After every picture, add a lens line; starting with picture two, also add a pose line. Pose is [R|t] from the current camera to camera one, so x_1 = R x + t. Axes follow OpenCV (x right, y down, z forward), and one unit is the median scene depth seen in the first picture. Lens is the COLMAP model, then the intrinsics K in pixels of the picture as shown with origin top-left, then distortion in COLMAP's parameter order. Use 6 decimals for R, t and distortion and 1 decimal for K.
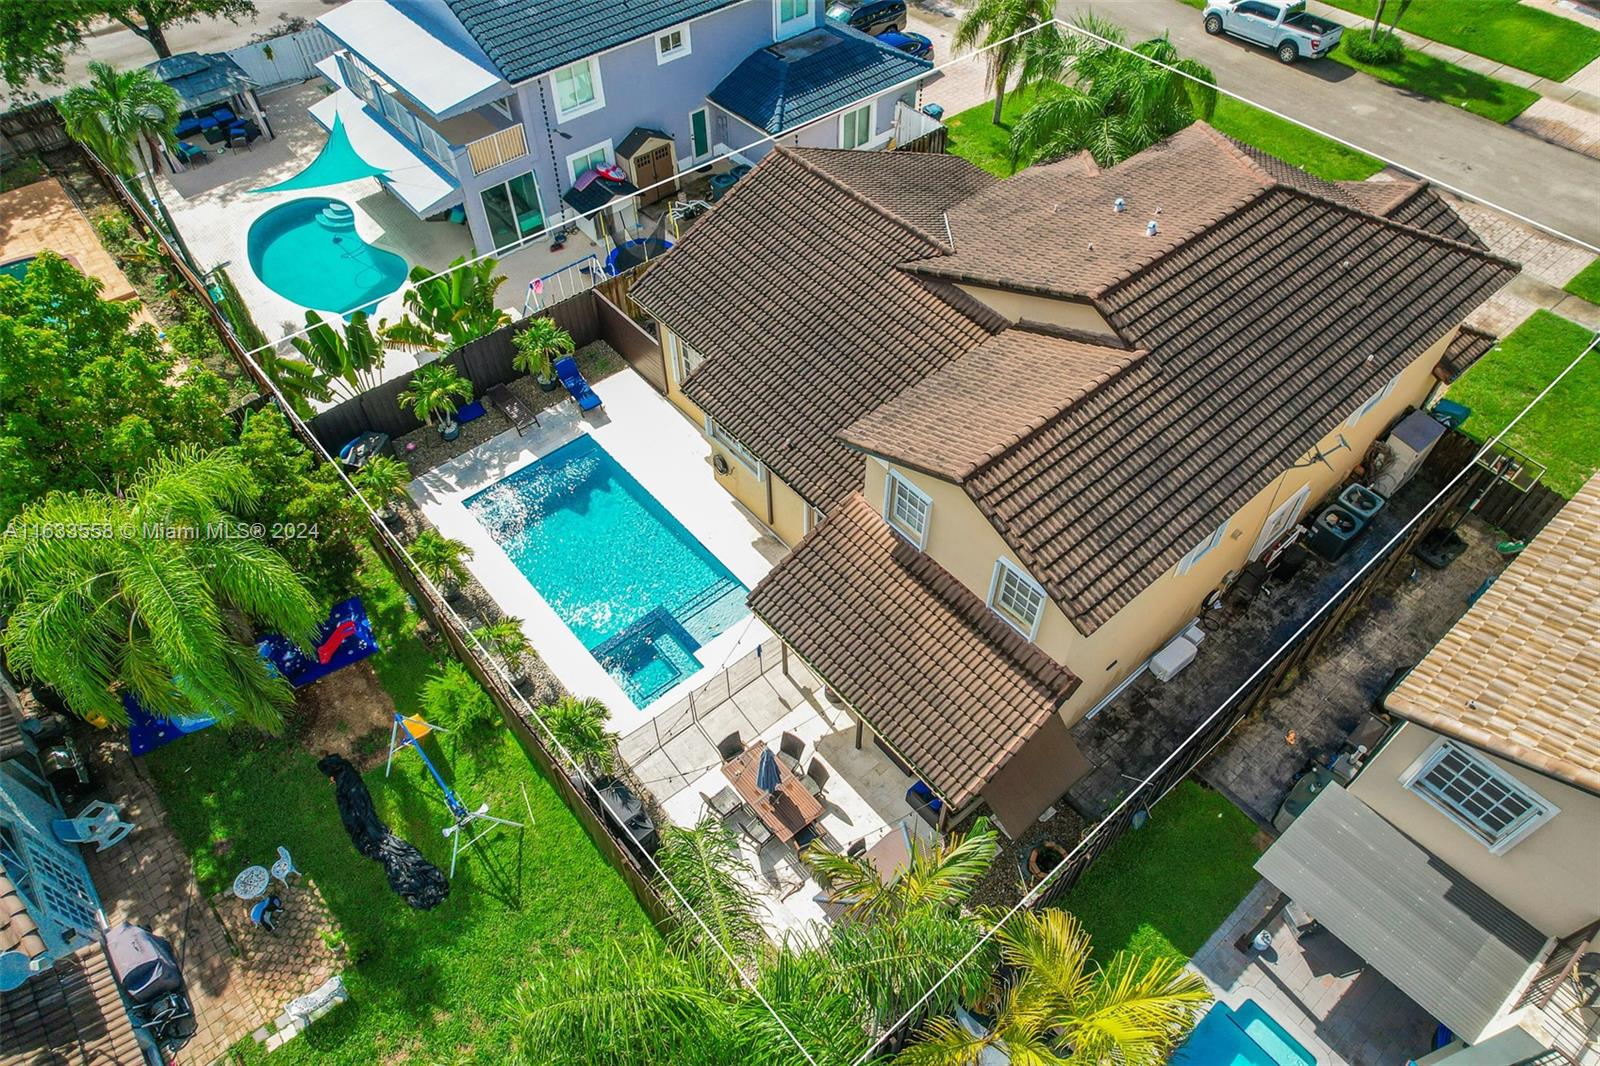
lens RADIAL K [[1024.2, 0, 800.0], [0, 1024.2, 533.0], [0, 0, 1]] dist [-0.076494, 0.067404]
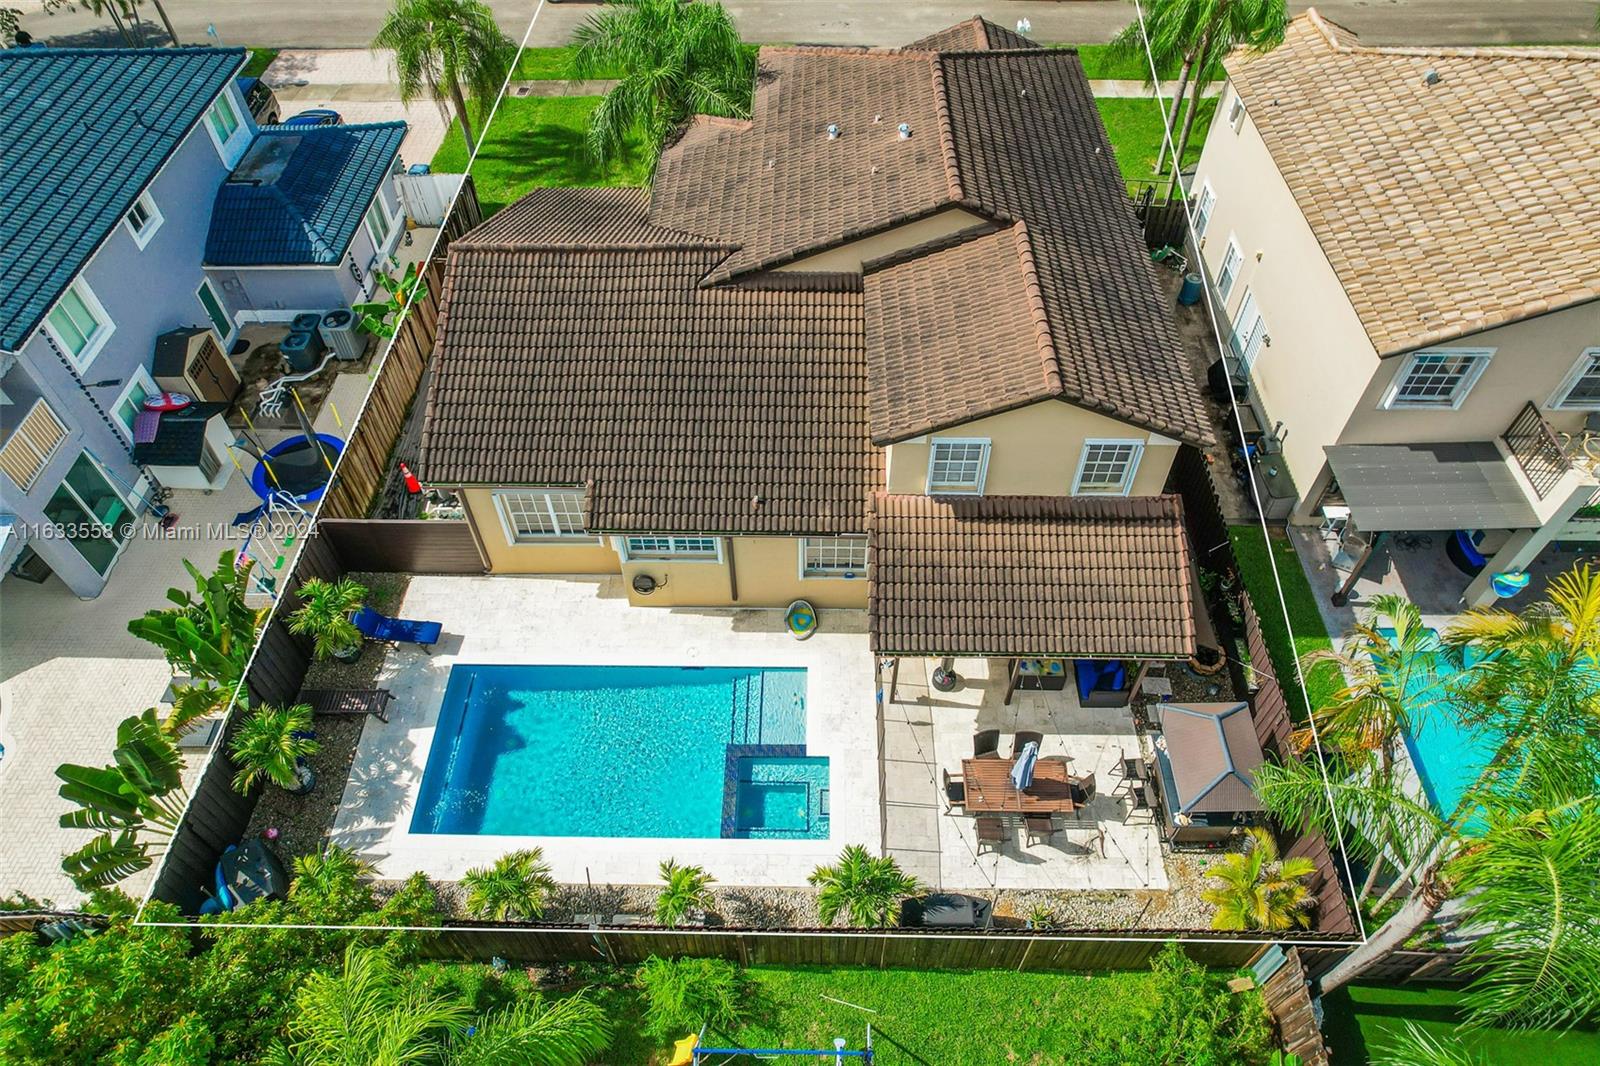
lens RADIAL K [[1024.2, 0, 800.0], [0, 1024.2, 533.0], [0, 0, 1]] dist [-0.076494, 0.067404]
pose [[0.658168, -0.574778, 0.486256, -0.403029], [0.576306, 0.800228, 0.165854, -0.175937], [-0.484445, 0.171073, 0.857932, 0.195816]]
